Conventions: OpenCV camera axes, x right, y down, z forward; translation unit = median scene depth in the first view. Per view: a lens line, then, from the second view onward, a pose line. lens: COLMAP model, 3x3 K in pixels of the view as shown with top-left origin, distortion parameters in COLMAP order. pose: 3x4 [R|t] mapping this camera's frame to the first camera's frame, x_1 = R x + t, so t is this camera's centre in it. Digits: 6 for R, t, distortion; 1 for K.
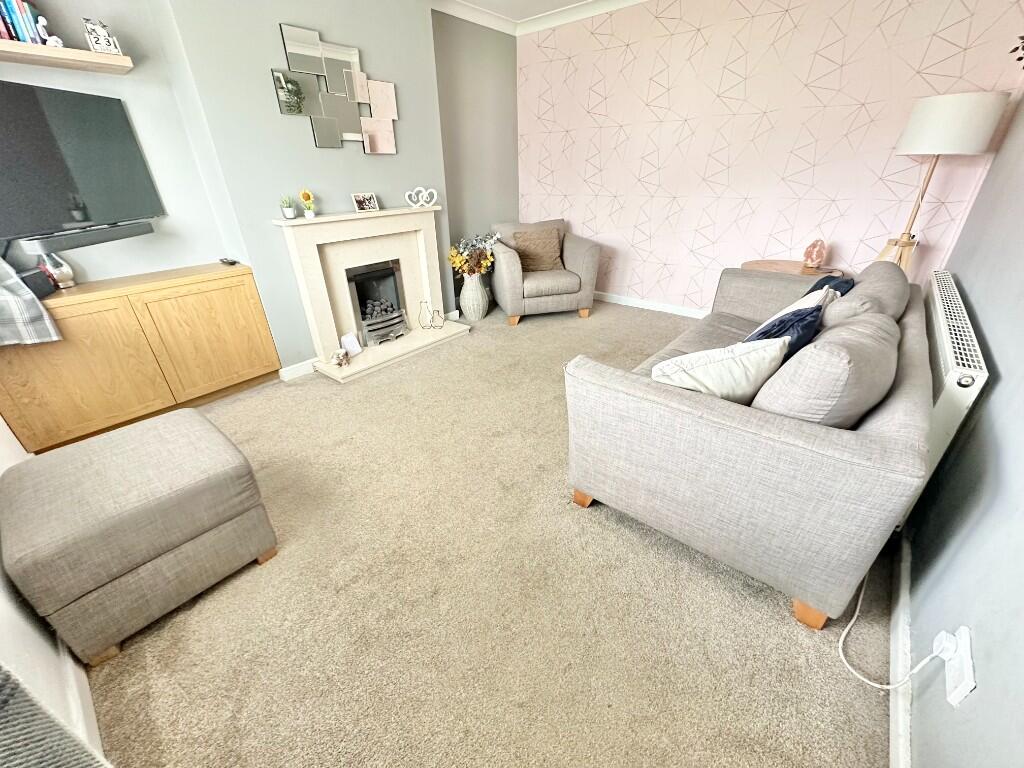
lens RADIAL K [[409.0, 0, 510.7], [0, 409.0, 382.4], [0, 0, 1]] dist [-0.002249, 0.000225]
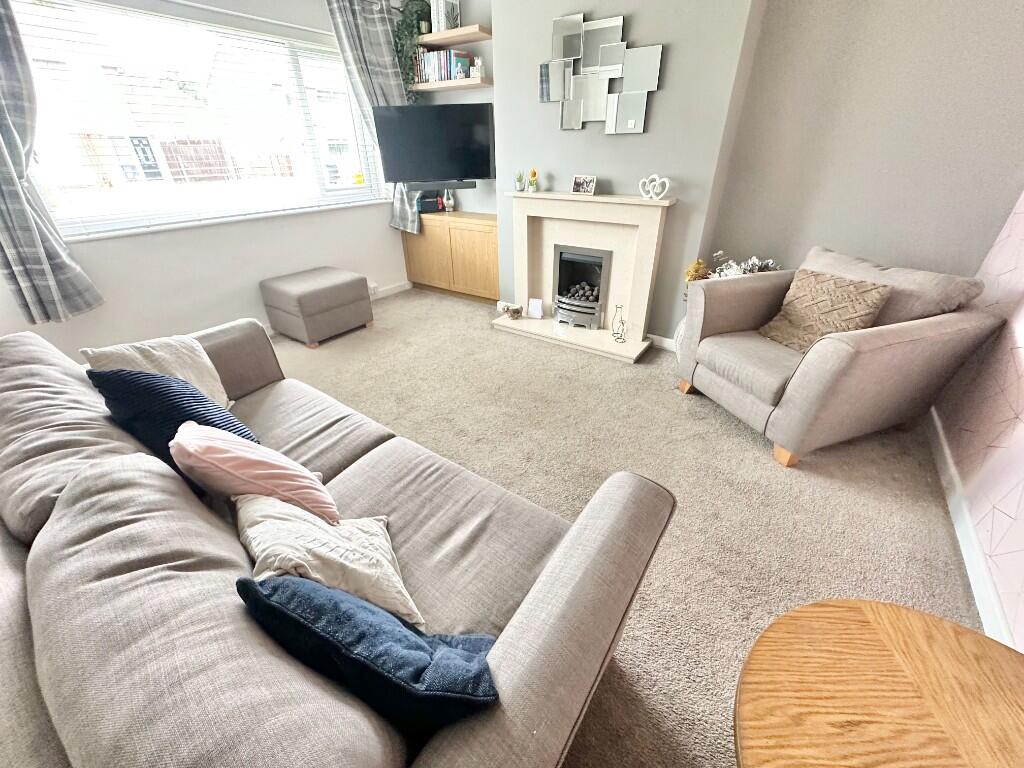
lens RADIAL K [[409.0, 0, 513.2], [0, 409.0, 385.4], [0, 0, 1]] dist [-0.002249, 0.000225]
pose [[0.097530, 0.523977, -0.846130, 0.691046], [-0.449573, 0.781692, 0.432253, -0.394966], [0.887903, 0.338239, 0.311804, 0.674152]]
